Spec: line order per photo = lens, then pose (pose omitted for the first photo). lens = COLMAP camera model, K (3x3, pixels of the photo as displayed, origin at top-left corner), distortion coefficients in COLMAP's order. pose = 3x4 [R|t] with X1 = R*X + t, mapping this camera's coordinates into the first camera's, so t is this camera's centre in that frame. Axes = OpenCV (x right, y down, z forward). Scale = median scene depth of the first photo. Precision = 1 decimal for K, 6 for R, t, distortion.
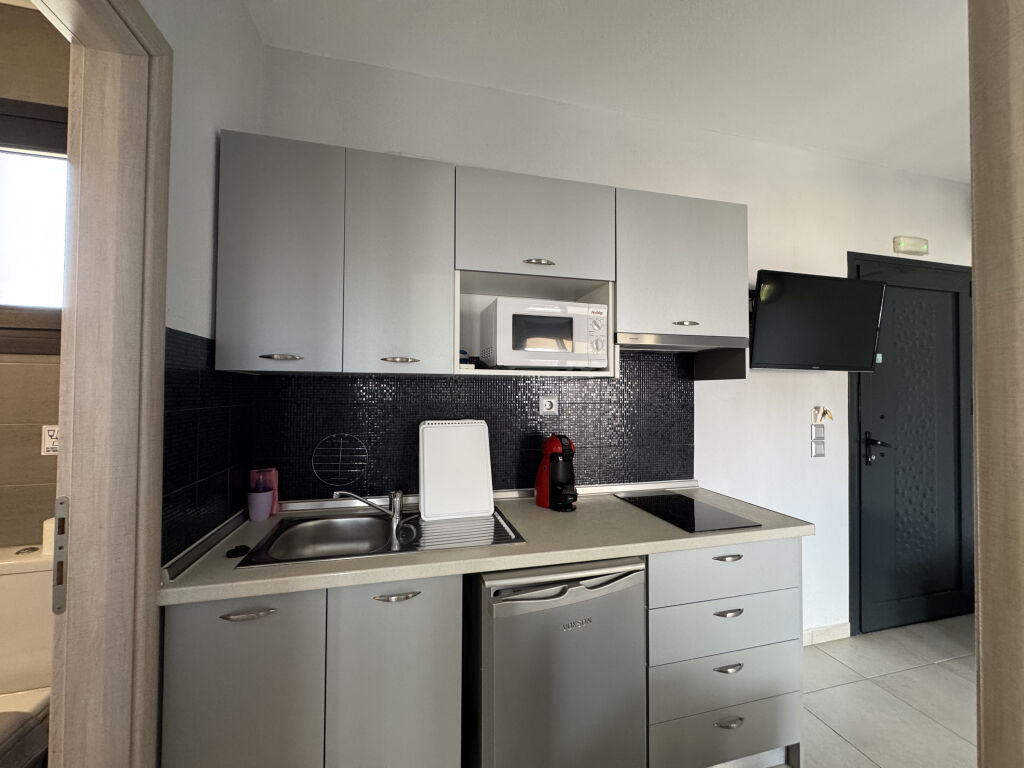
lens RADIAL K [[409.5, 0, 512.0], [0, 409.5, 384.1], [0, 0, 1]] dist [-0.004796, 0.001165]
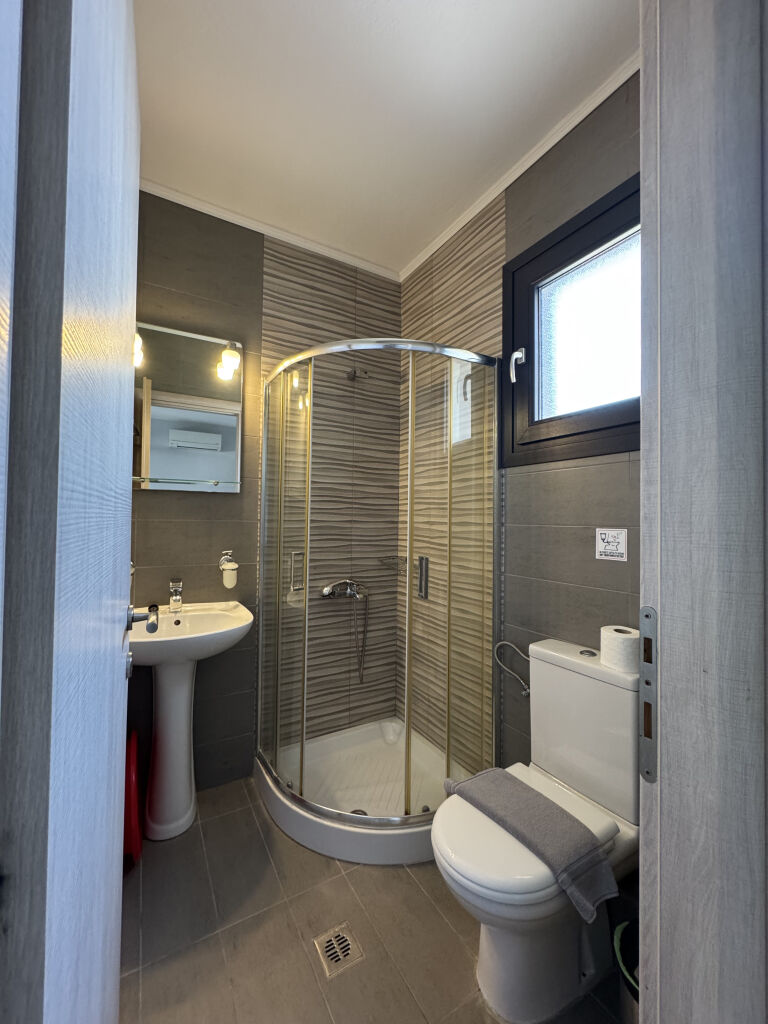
lens RADIAL K [[409.5, 0, 381.6], [0, 409.5, 513.1], [0, 0, 1]] dist [-0.004796, 0.001165]
pose [[0.270087, -0.022870, -0.962564, -0.557611], [0.011851, 0.999721, -0.020428, 0.127186], [0.962763, -0.005890, 0.270283, 0.387516]]
